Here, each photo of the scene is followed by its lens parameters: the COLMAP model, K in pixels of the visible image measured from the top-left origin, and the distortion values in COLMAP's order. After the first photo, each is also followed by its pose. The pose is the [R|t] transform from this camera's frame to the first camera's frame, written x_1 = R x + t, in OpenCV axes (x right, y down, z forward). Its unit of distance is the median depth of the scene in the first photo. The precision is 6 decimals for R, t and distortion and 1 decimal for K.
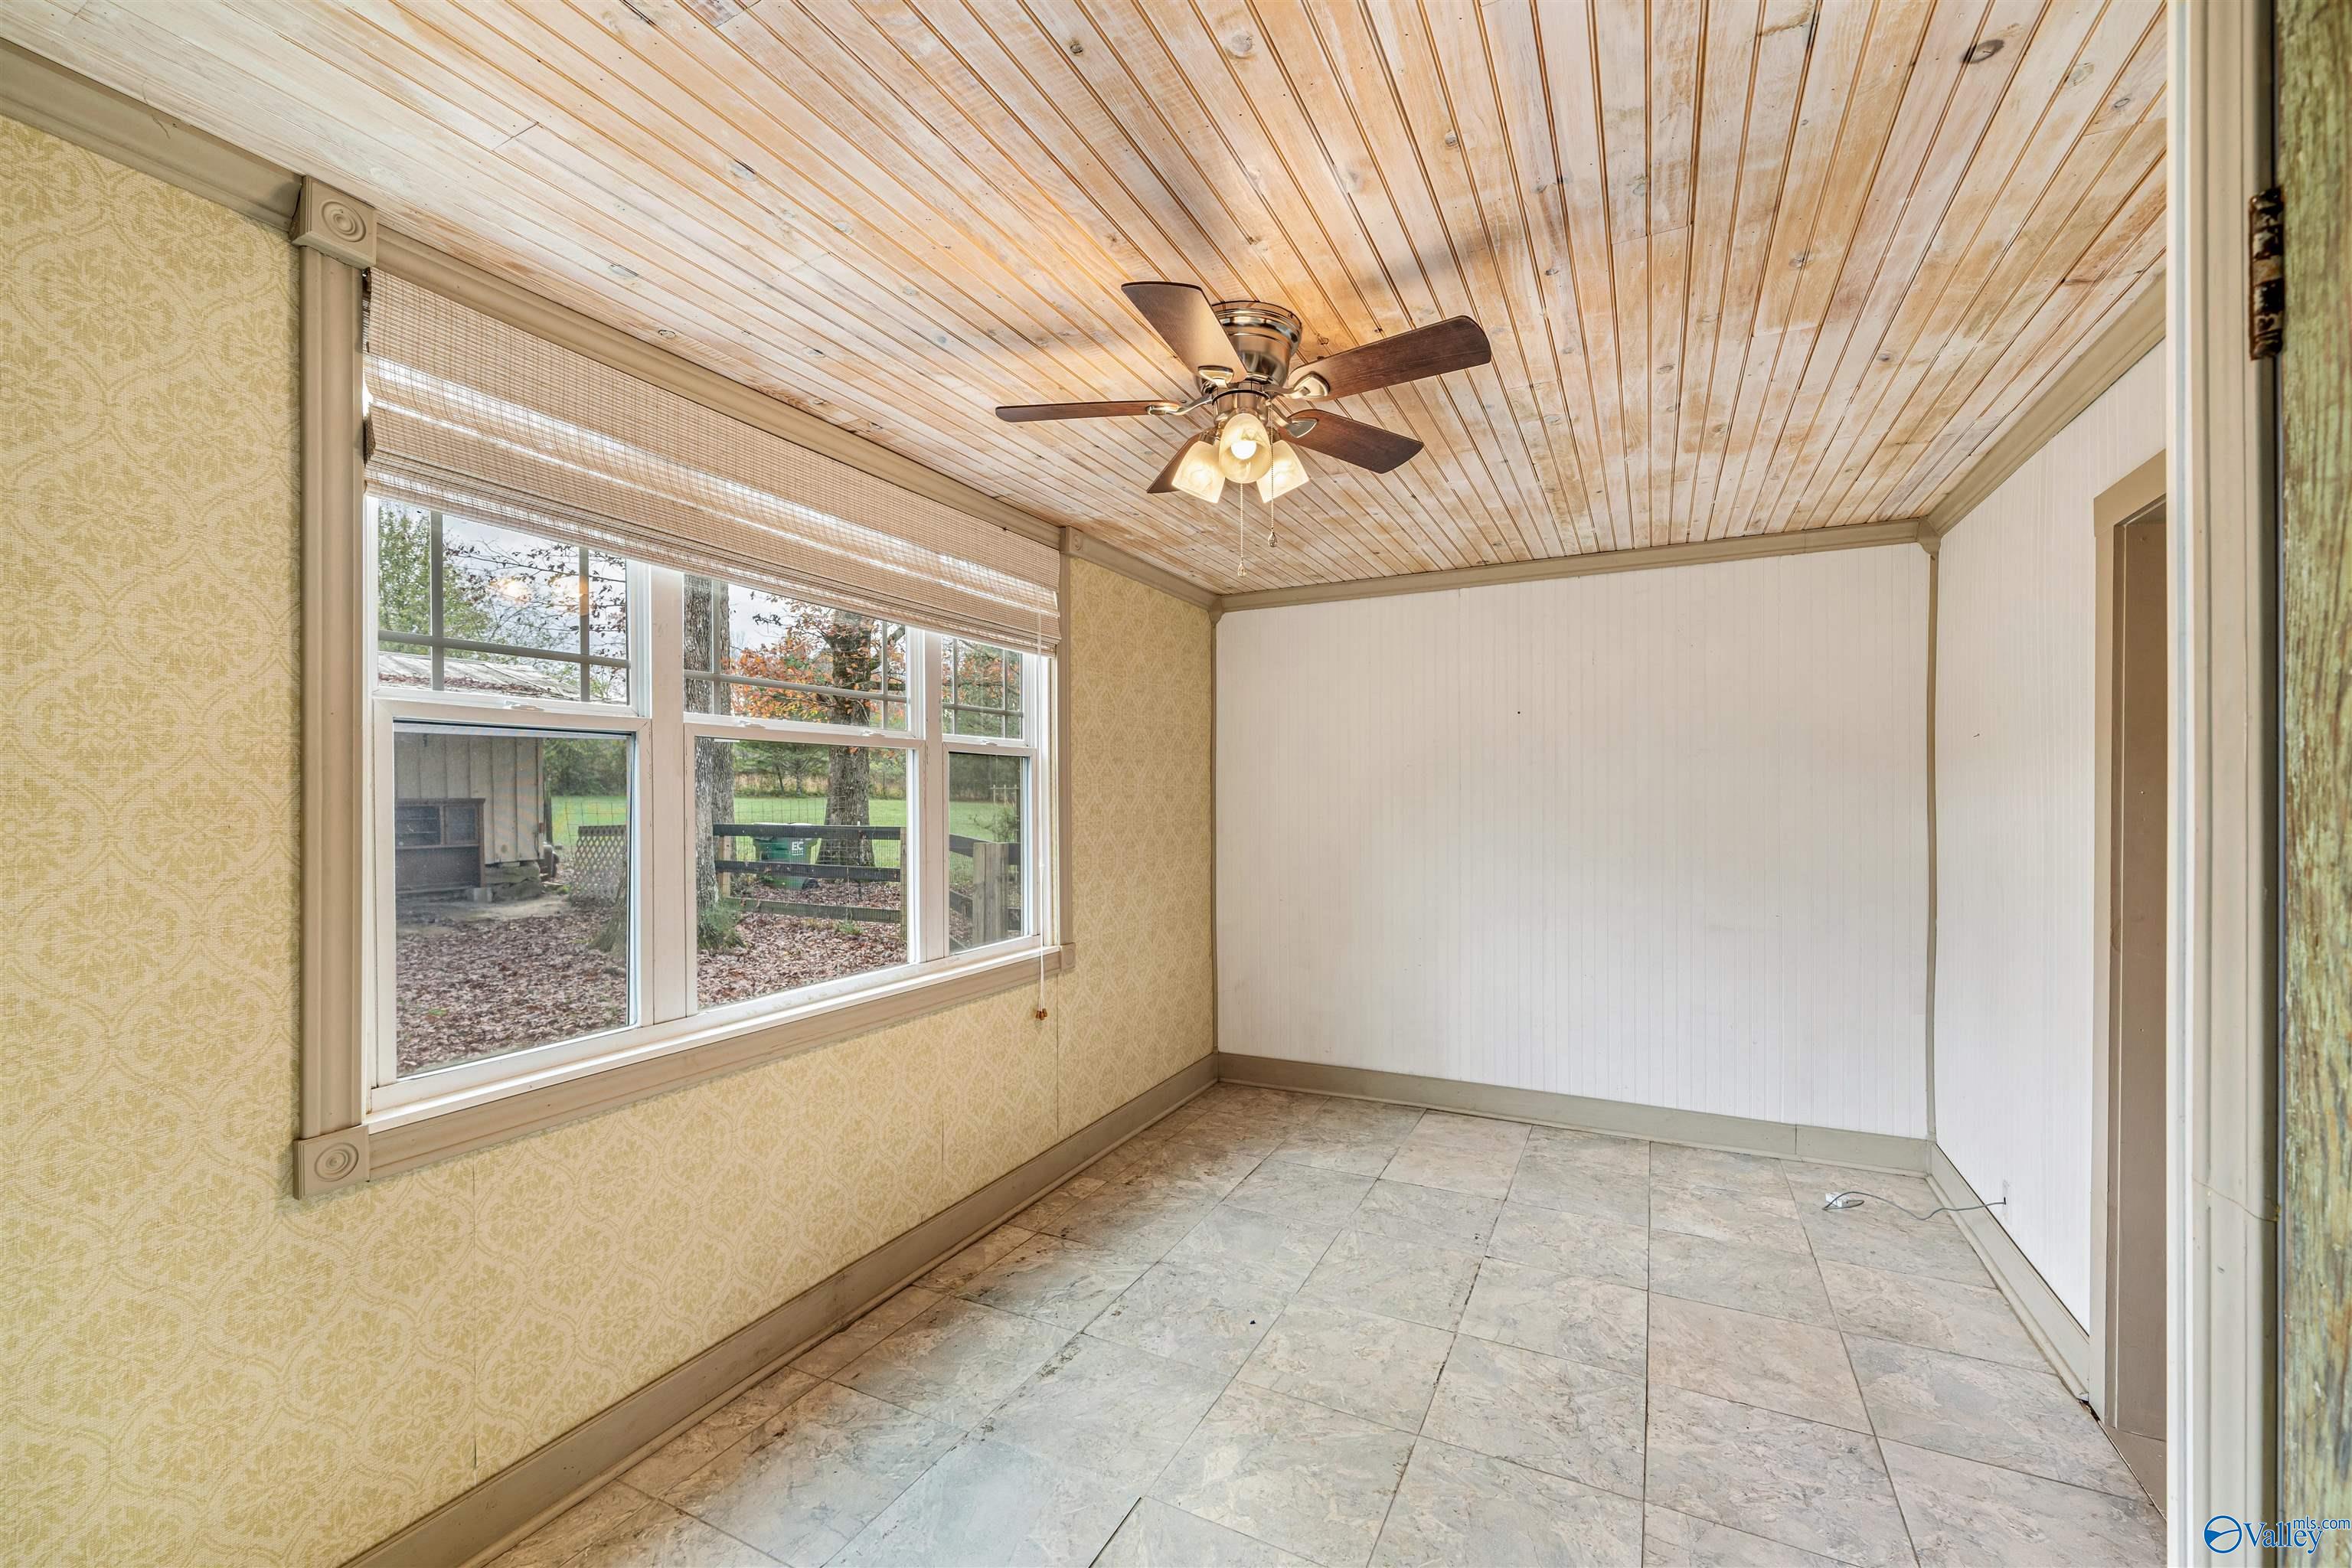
lens RADIAL K [[939.6, 0, 1176.0], [0, 939.6, 784.0], [0, 0, 1]] dist [-0.001835, -0.000154]
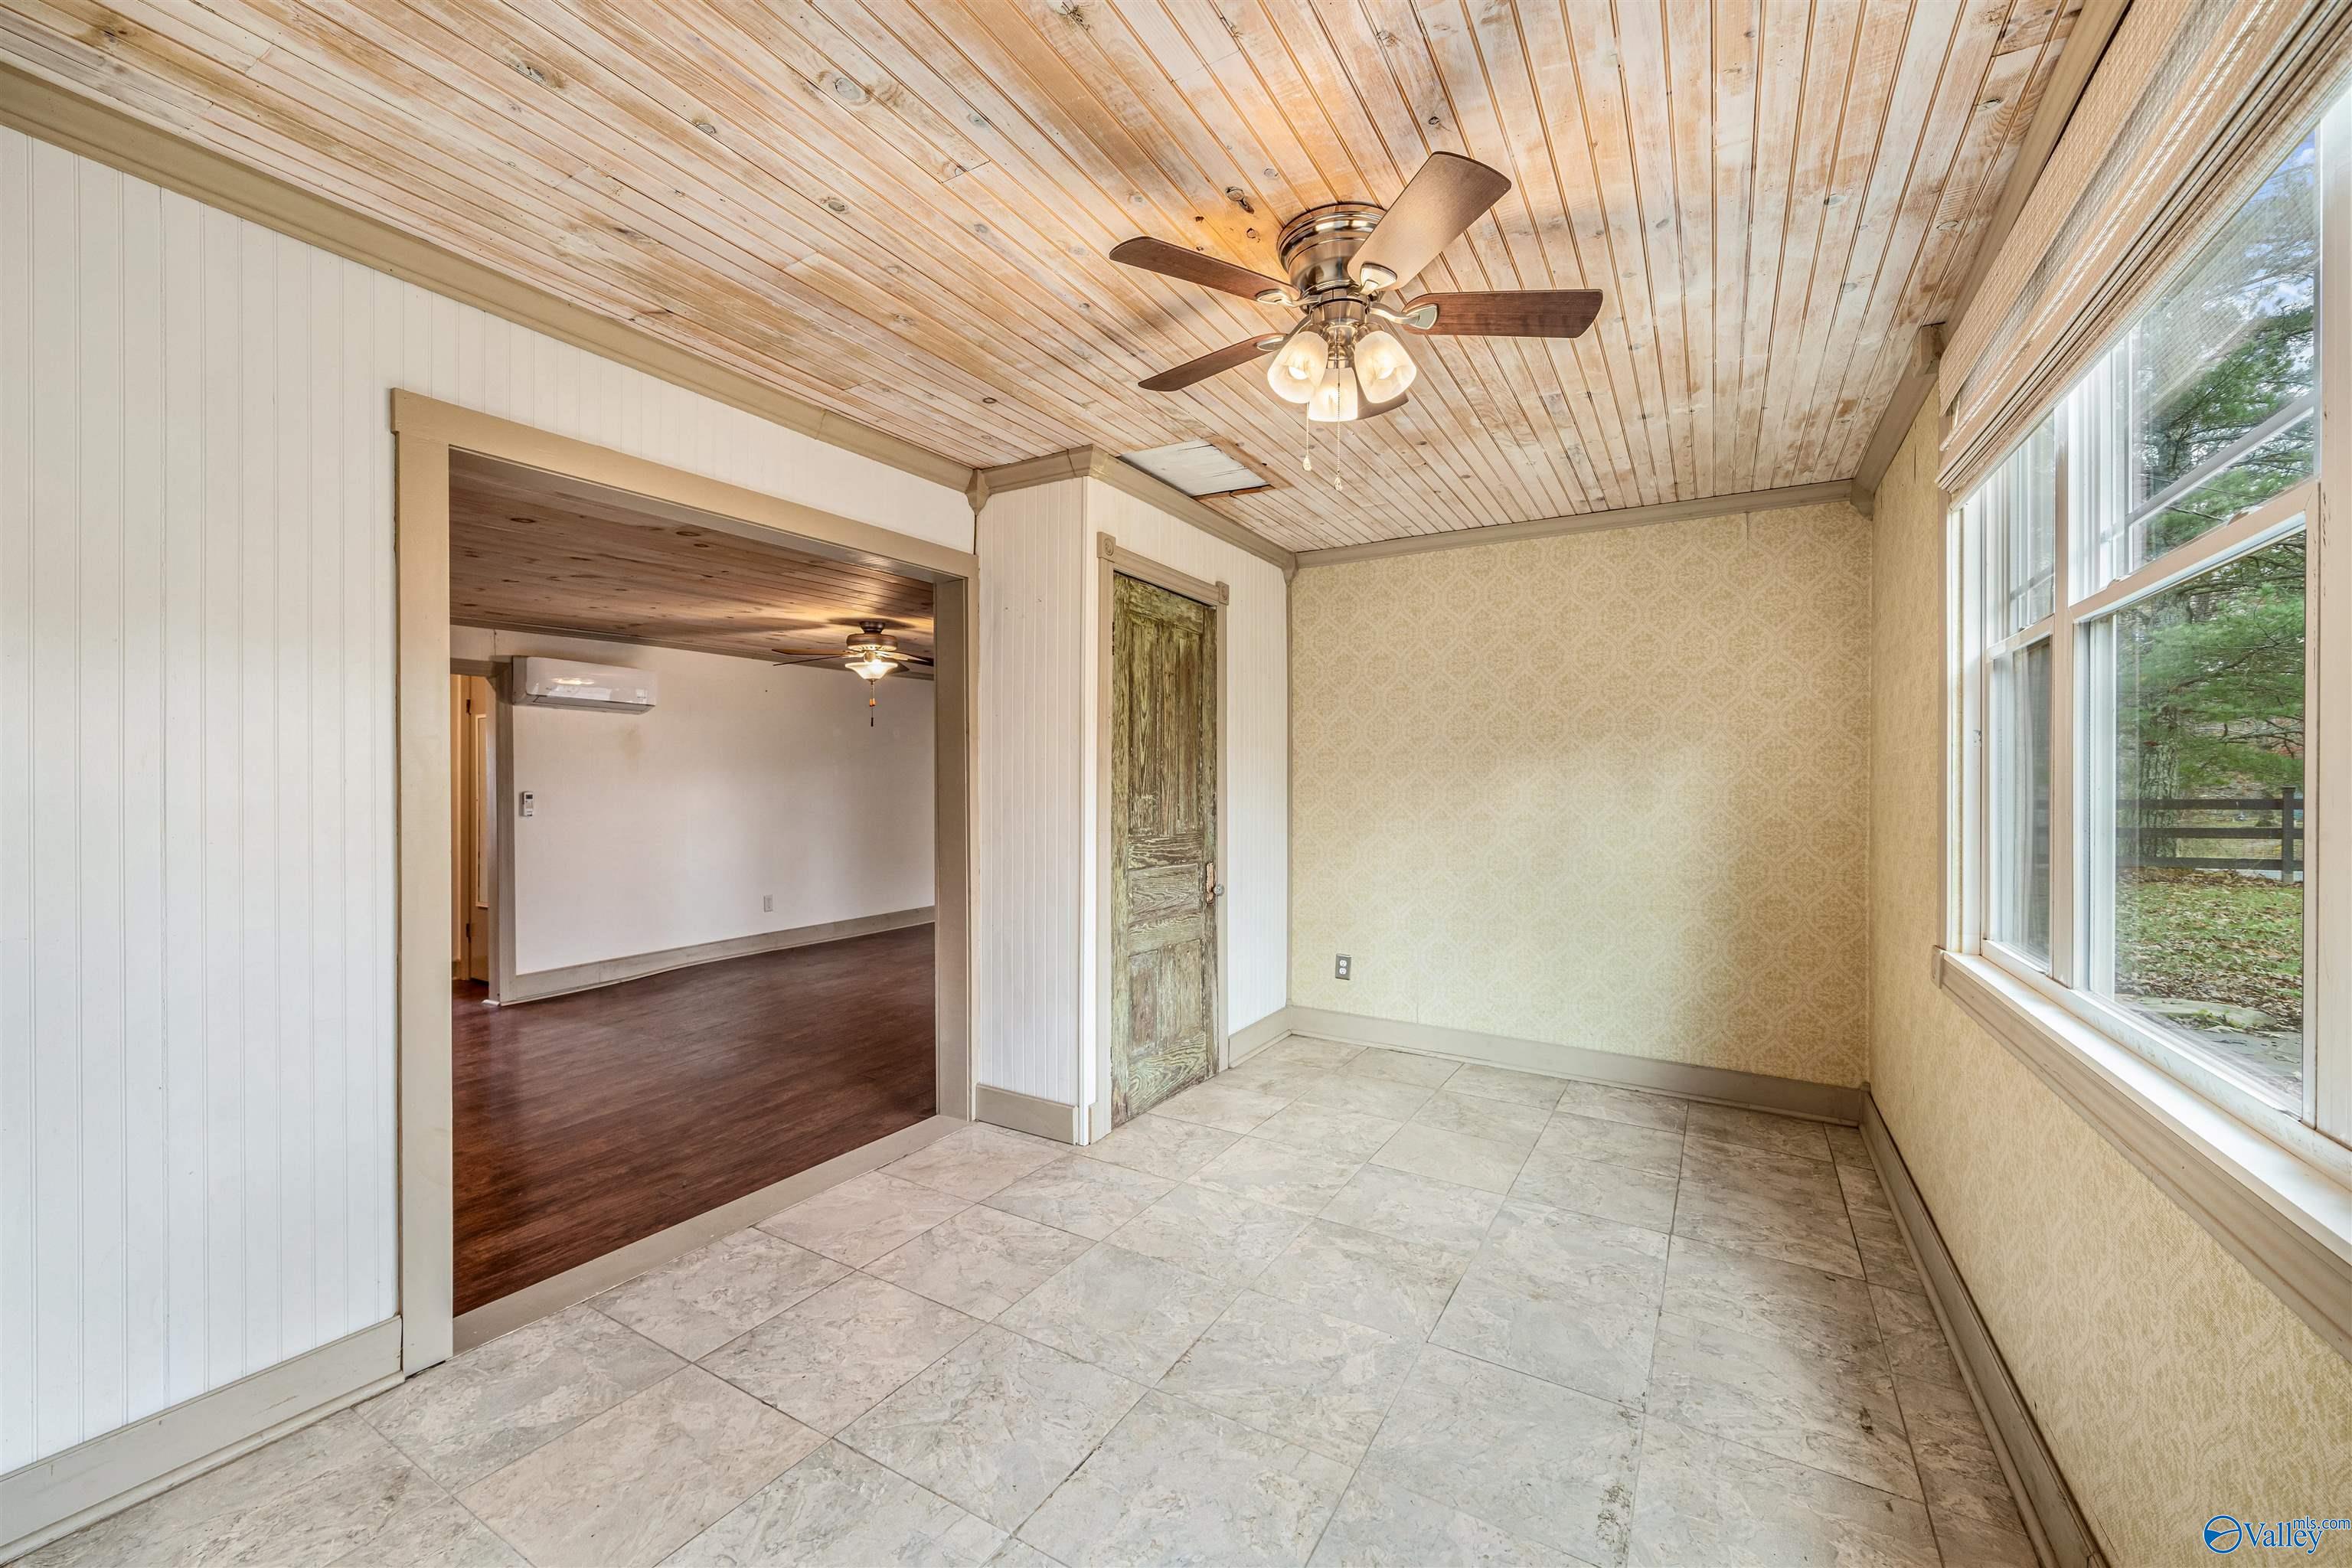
lens RADIAL K [[939.6, 0, 1176.0], [0, 939.6, 784.0], [0, 0, 1]] dist [-0.001835, -0.000154]
pose [[-0.998448, 0.001487, 0.055667, 0.176984], [0.000609, 0.999875, -0.015775, 0.099356], [-0.055684, -0.015717, -0.998325, 1.914262]]
